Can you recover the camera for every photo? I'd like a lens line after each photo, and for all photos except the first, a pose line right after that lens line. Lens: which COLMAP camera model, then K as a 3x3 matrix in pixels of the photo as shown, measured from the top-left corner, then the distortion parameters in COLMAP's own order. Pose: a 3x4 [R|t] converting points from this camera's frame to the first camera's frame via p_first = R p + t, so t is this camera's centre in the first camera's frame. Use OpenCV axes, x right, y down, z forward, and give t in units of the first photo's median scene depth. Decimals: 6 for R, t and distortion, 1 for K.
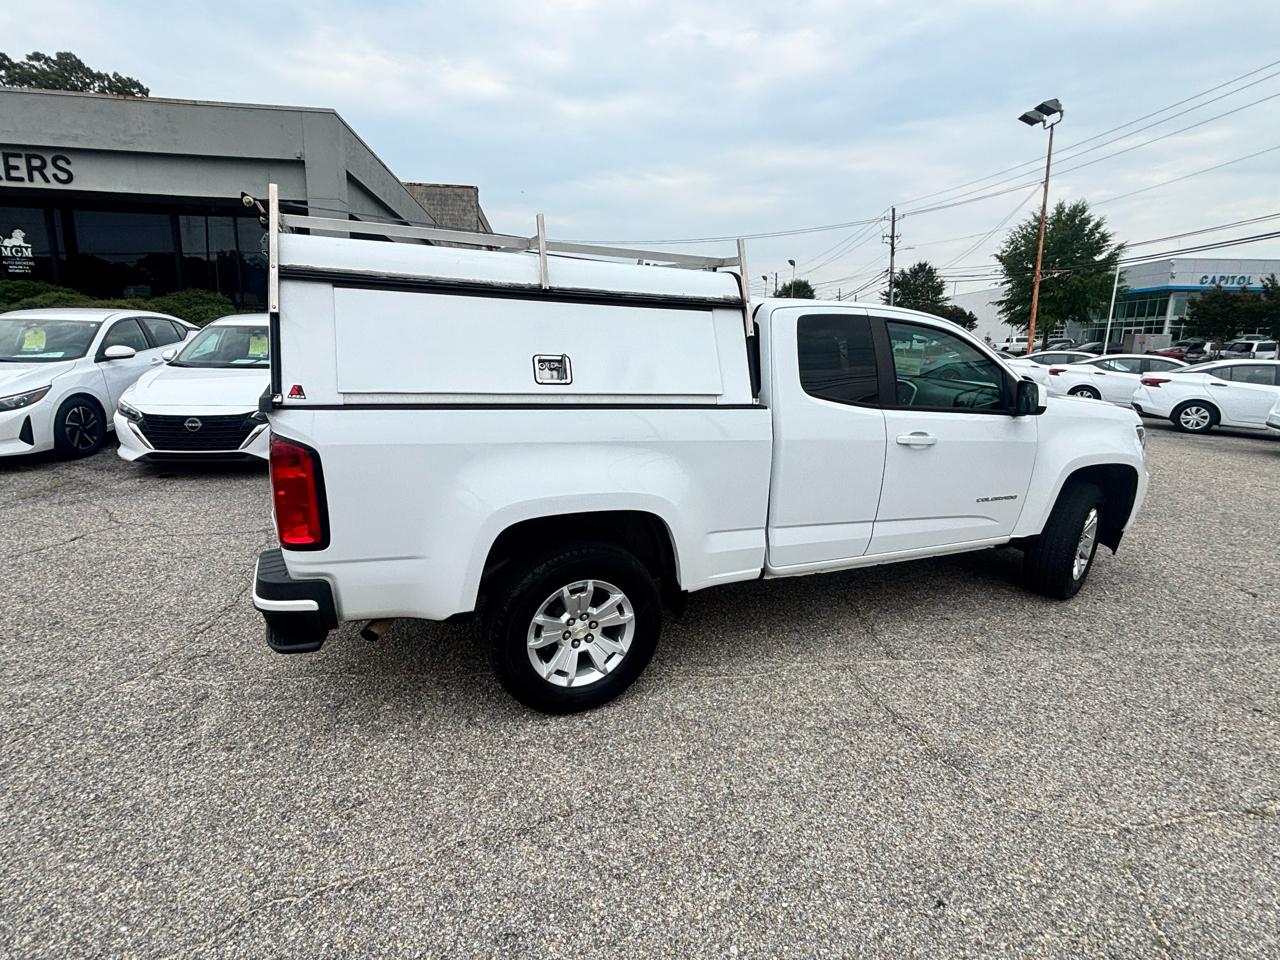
lens RADIAL K [[659.8, 0, 635.0], [0, 659.8, 471.0], [0, 0, 1]] dist [-0.014374, 0.009985]
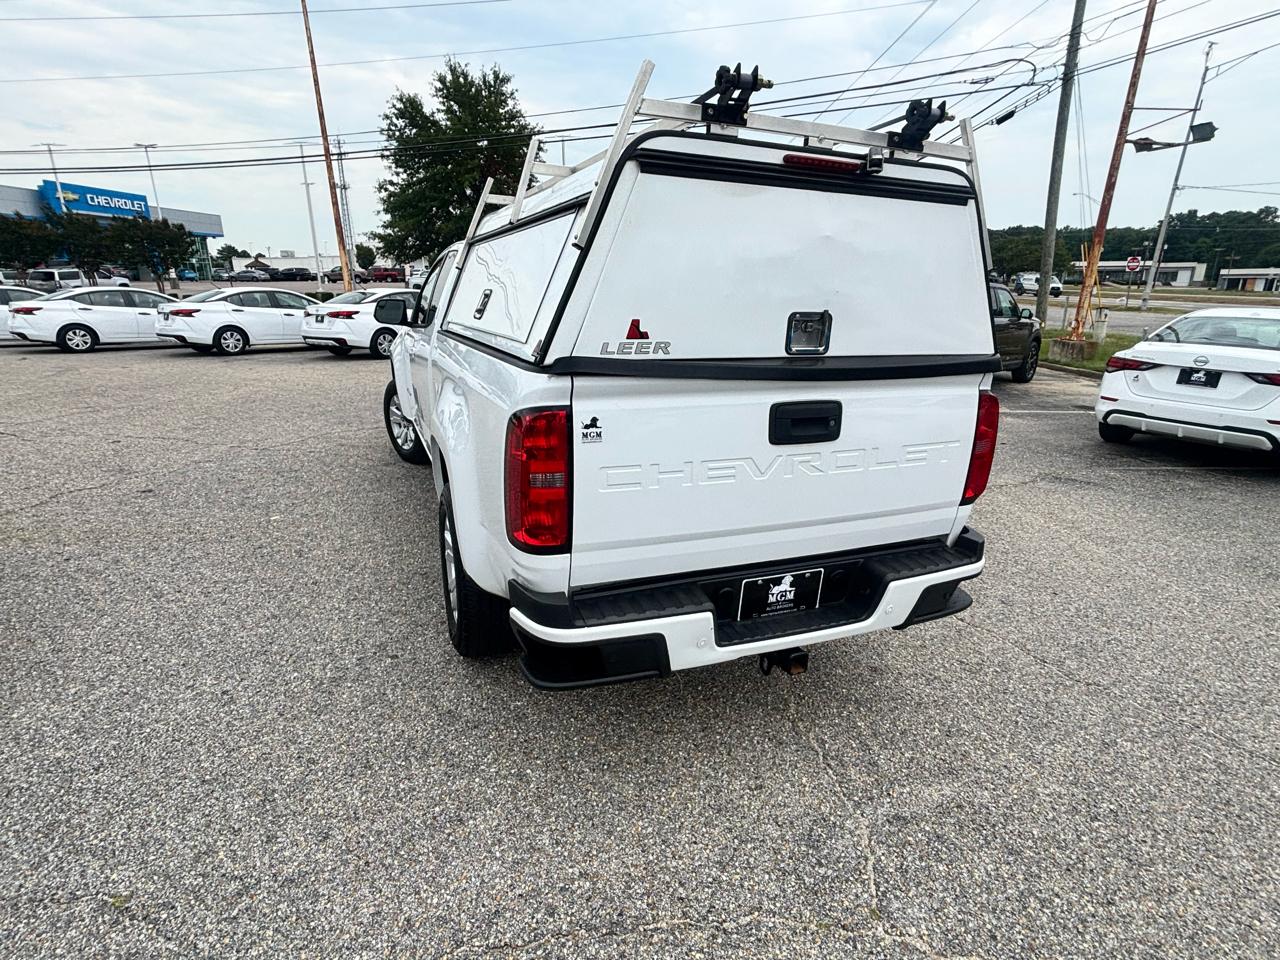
lens RADIAL K [[659.8, 0, 634.6], [0, 659.8, 476.2], [0, 0, 1]] dist [-0.014374, 0.009985]
pose [[0.027961, -0.308262, 0.950890, -0.878946], [0.199933, 0.933765, 0.296831, -0.193385], [-0.979410, 0.181815, 0.087741, 0.823305]]
